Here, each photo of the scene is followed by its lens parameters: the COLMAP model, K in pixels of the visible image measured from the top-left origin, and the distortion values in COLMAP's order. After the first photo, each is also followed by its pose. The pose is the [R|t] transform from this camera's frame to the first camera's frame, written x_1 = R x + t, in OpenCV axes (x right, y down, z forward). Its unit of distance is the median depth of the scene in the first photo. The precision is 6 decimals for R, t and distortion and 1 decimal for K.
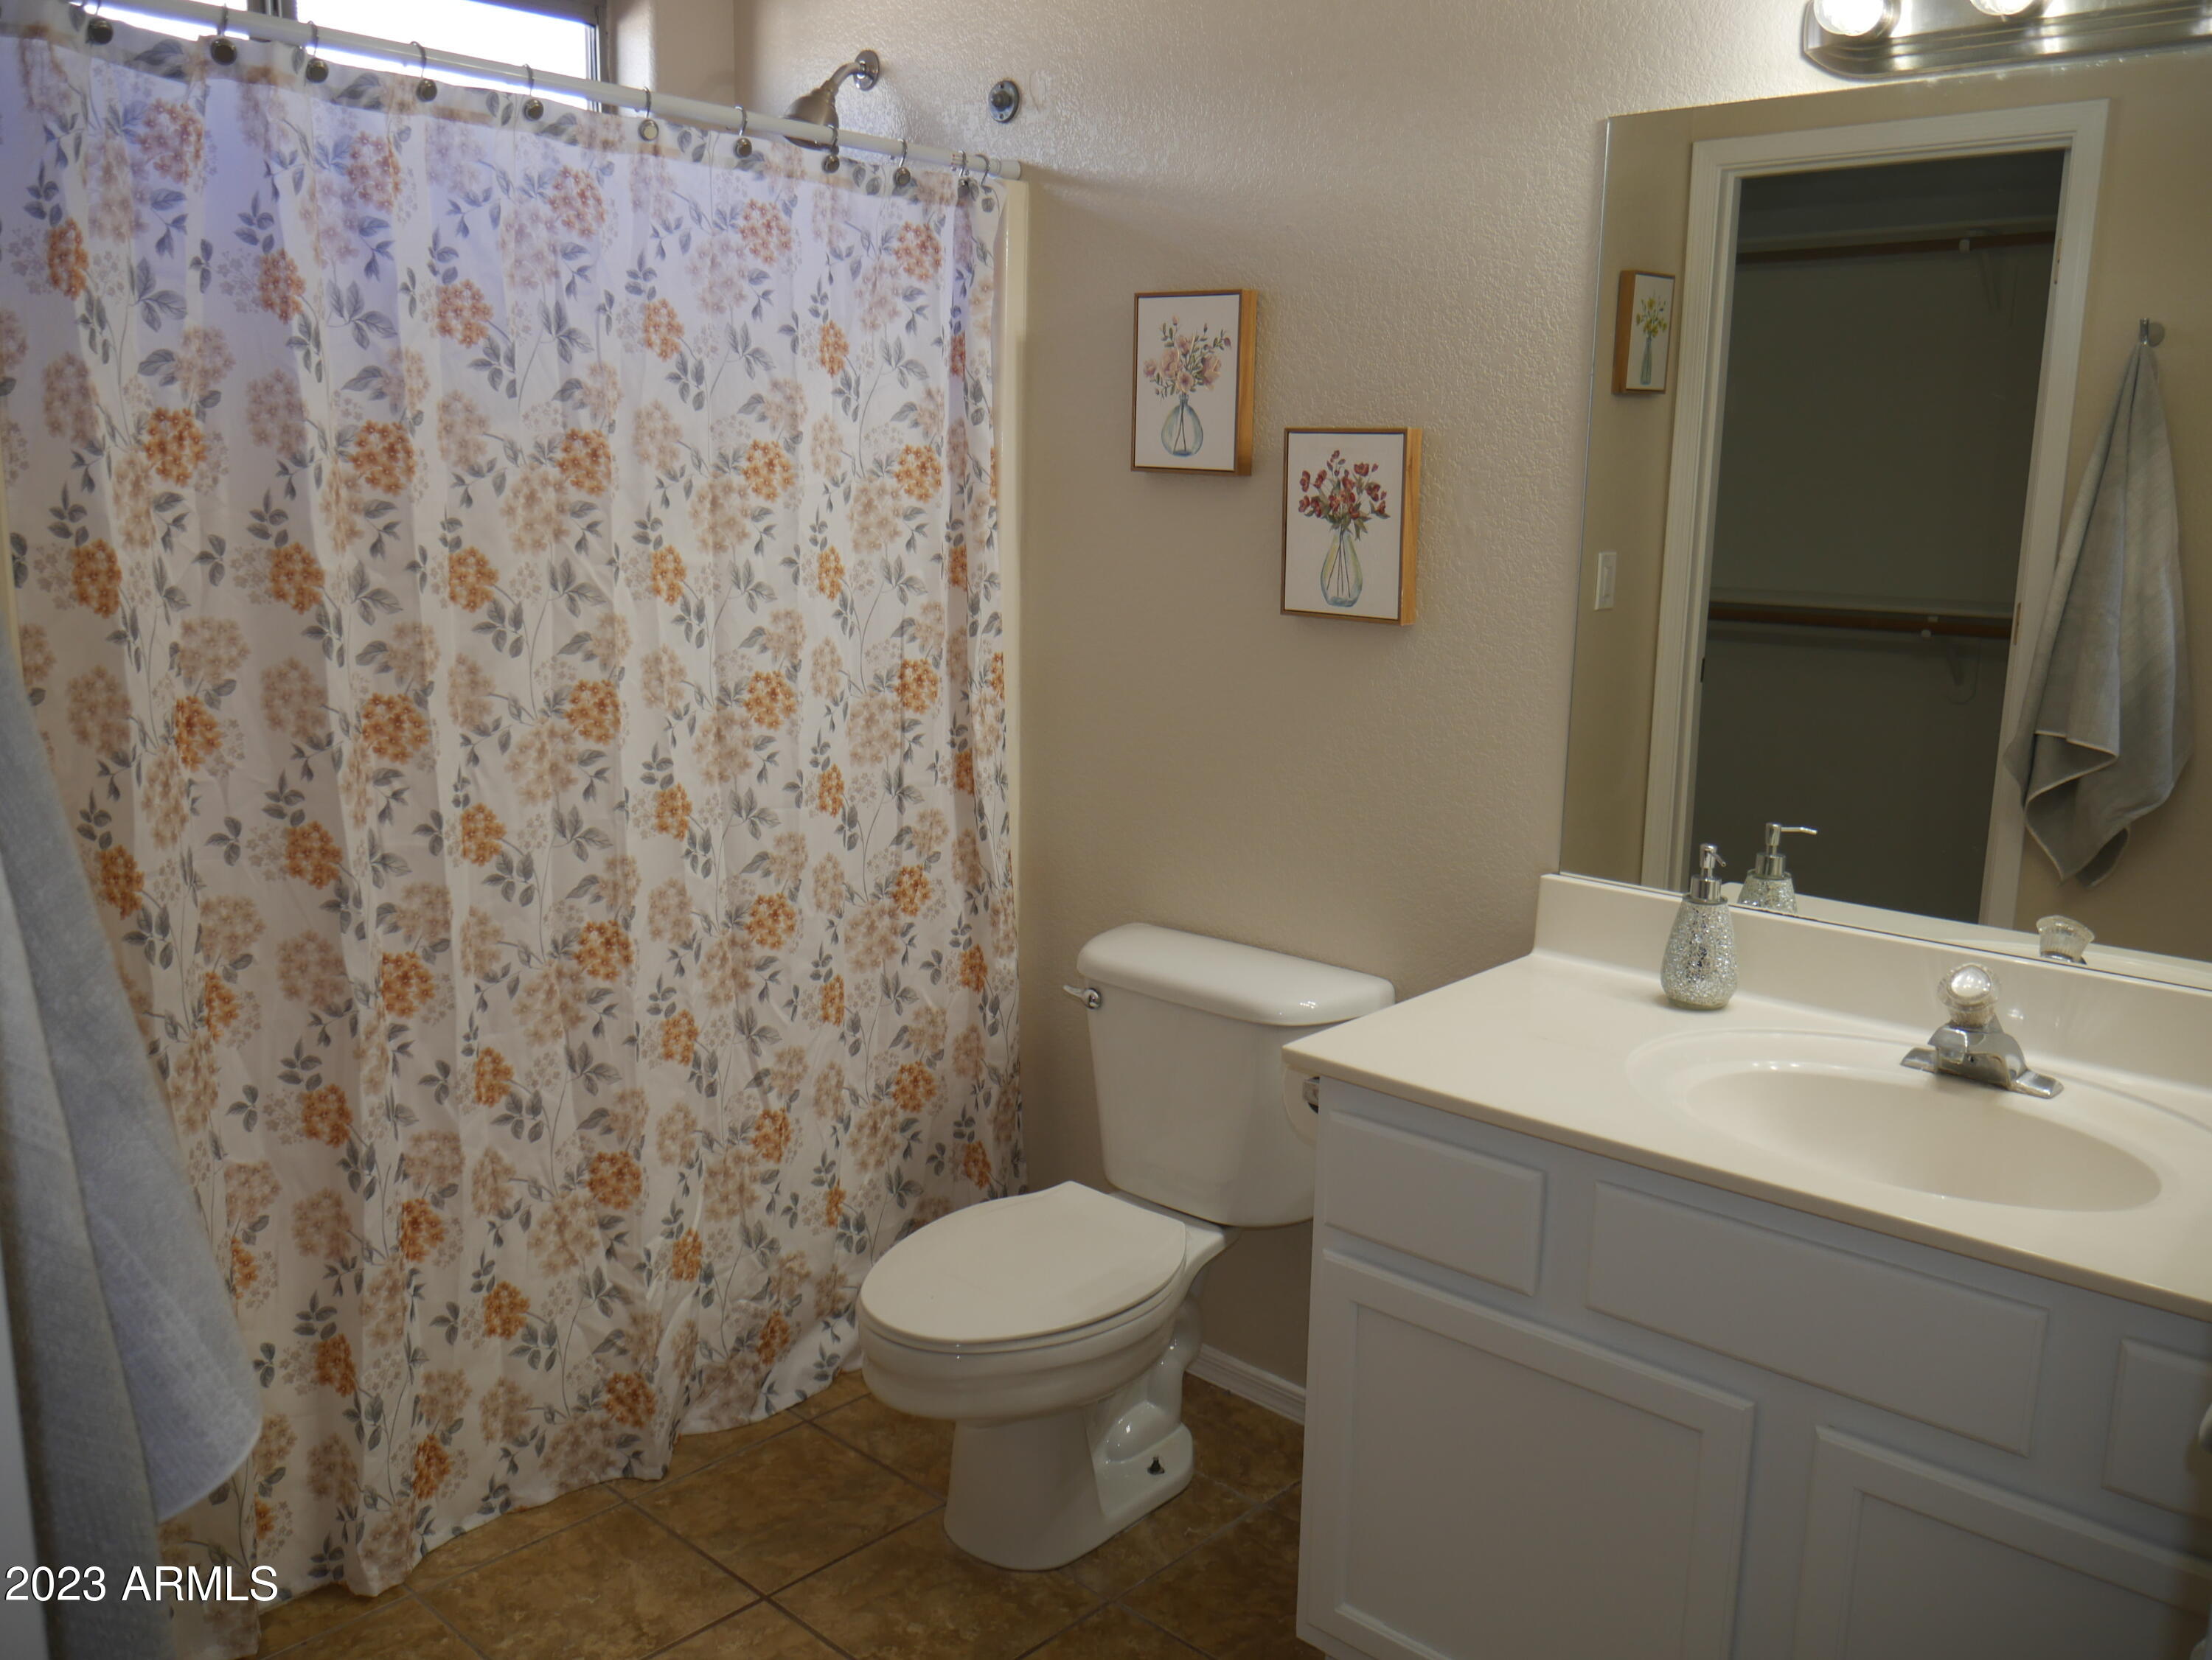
lens RADIAL K [[1831.7, 0, 1107.3], [0, 1831.7, 832.0], [0, 0, 1]] dist [-0.012078, 0.015091]
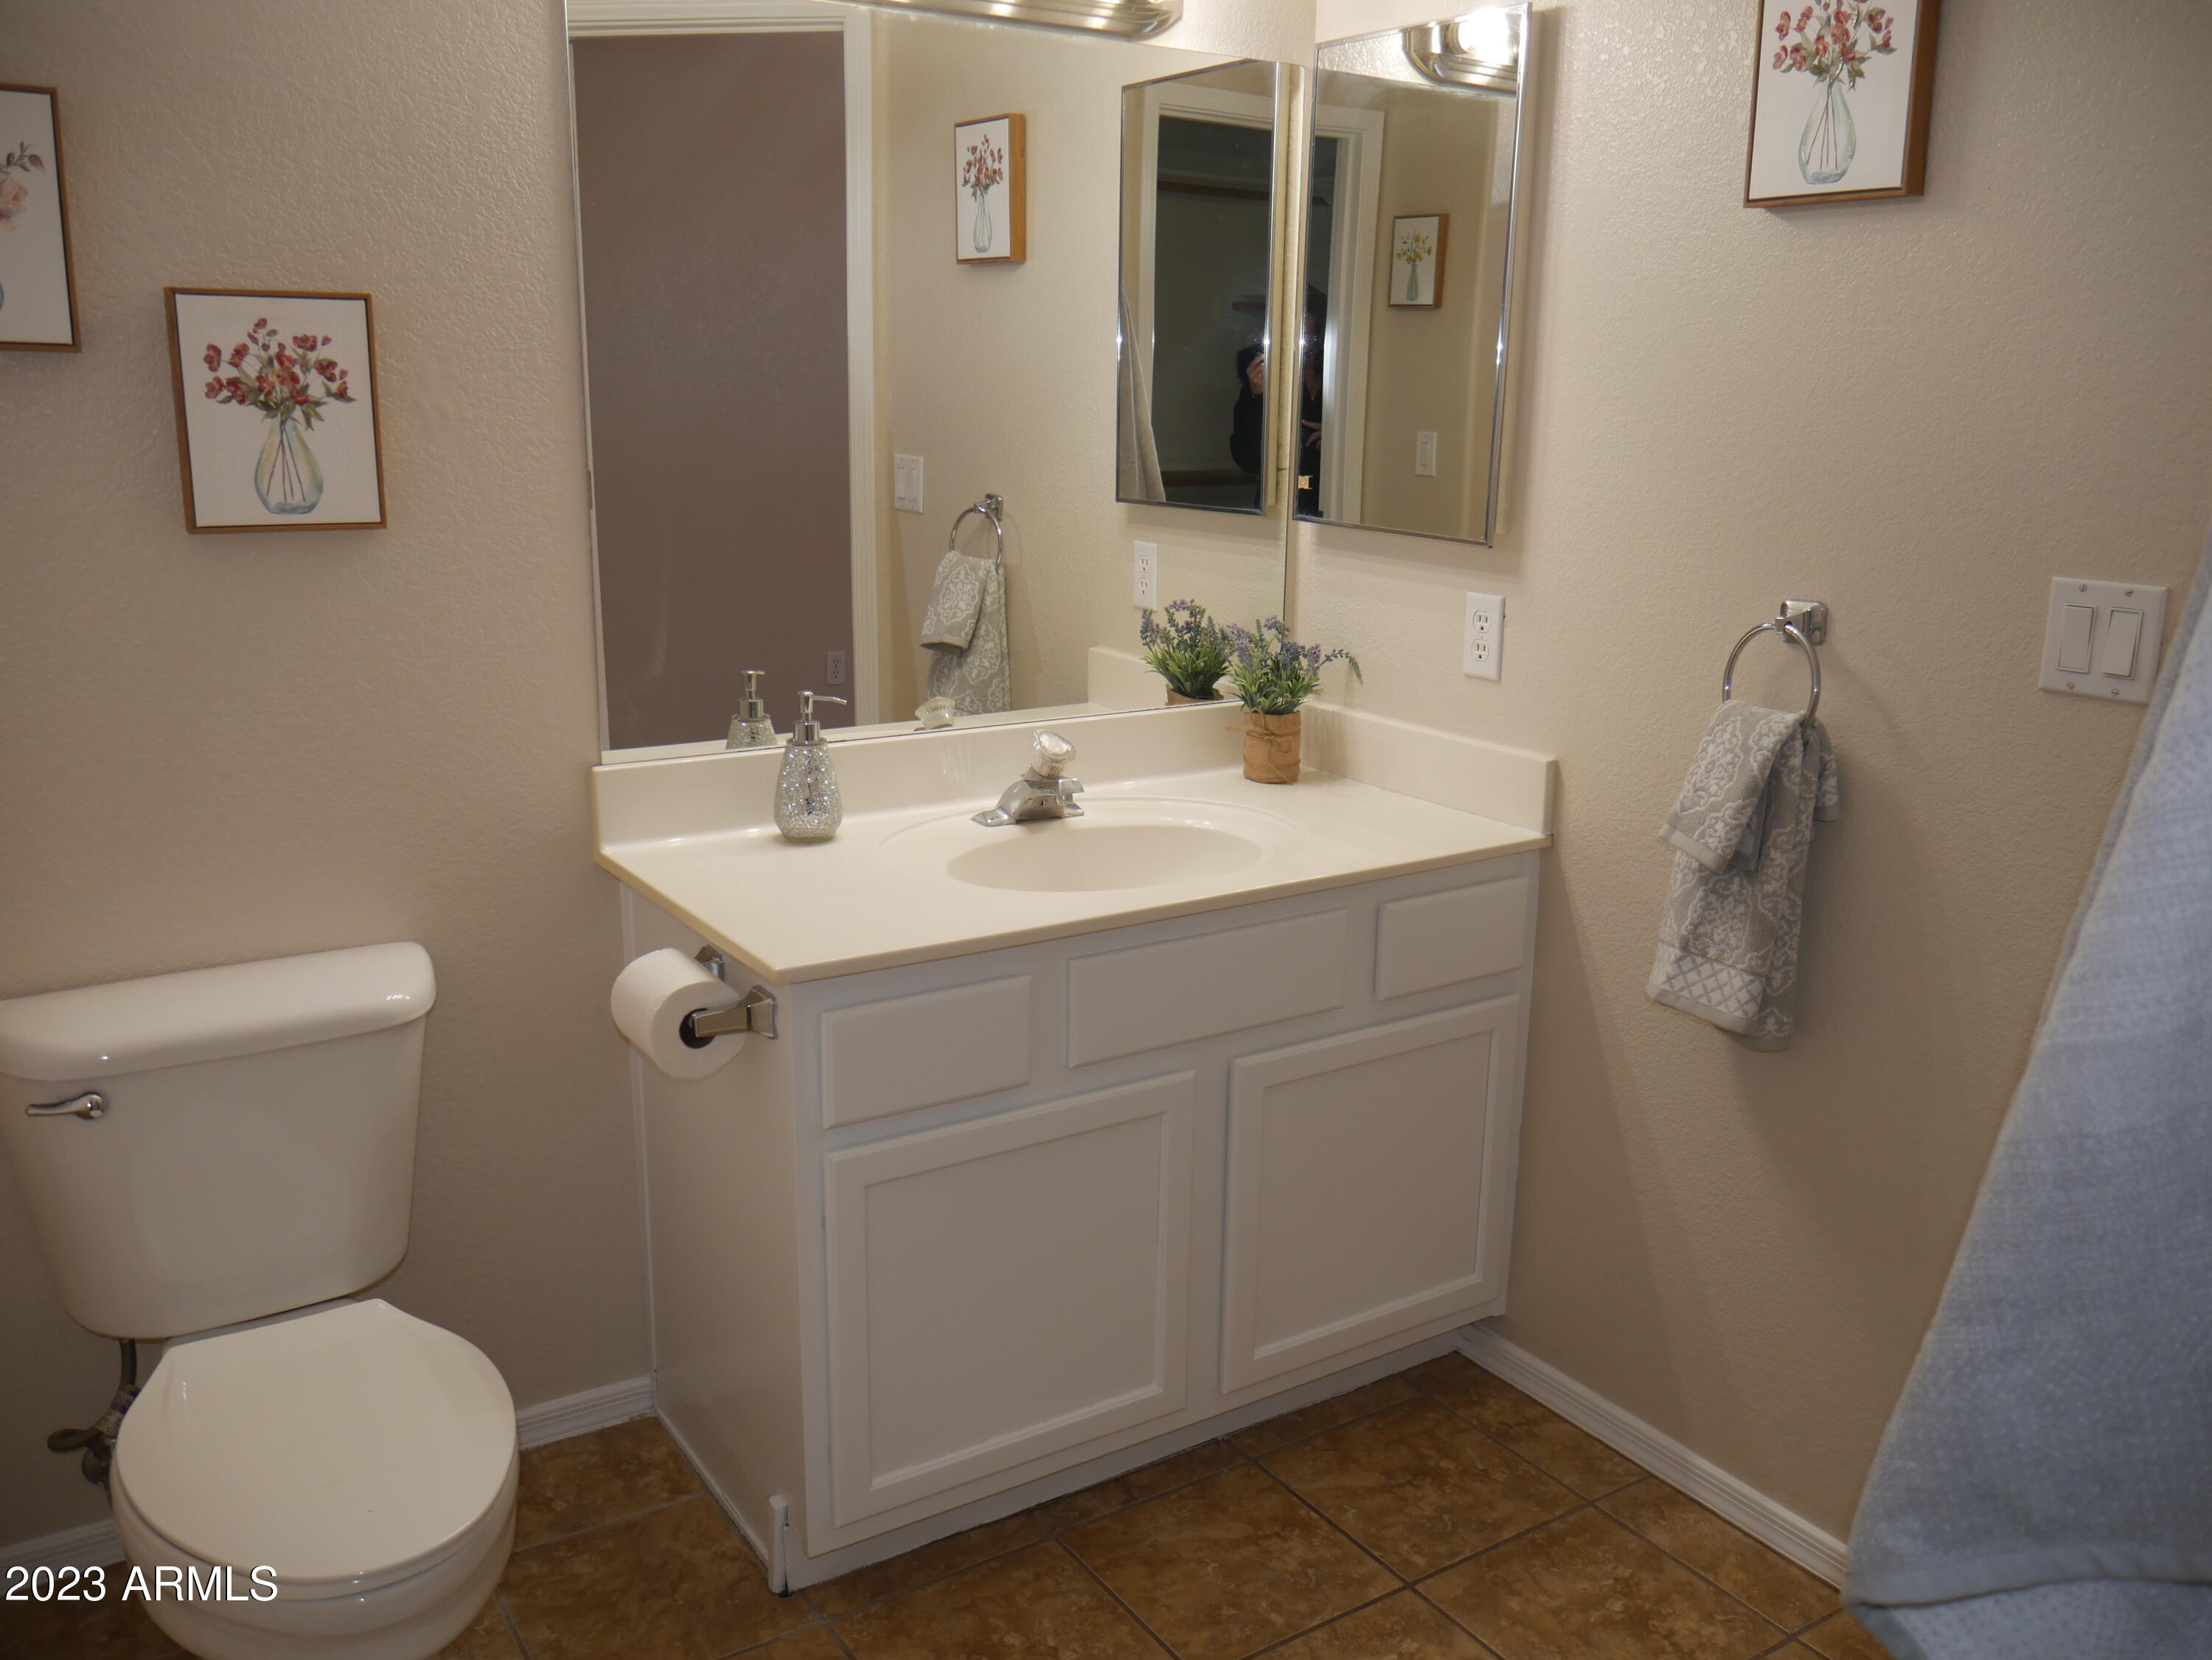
lens RADIAL K [[1831.7, 0, 1105.9], [0, 1831.7, 828.0], [0, 0, 1]] dist [-0.012078, 0.015091]
pose [[0.264796, -0.244770, 0.932722, -0.578067], [0.183400, 0.962377, 0.200486, -0.087656], [-0.946703, 0.117973, 0.299725, 0.442543]]
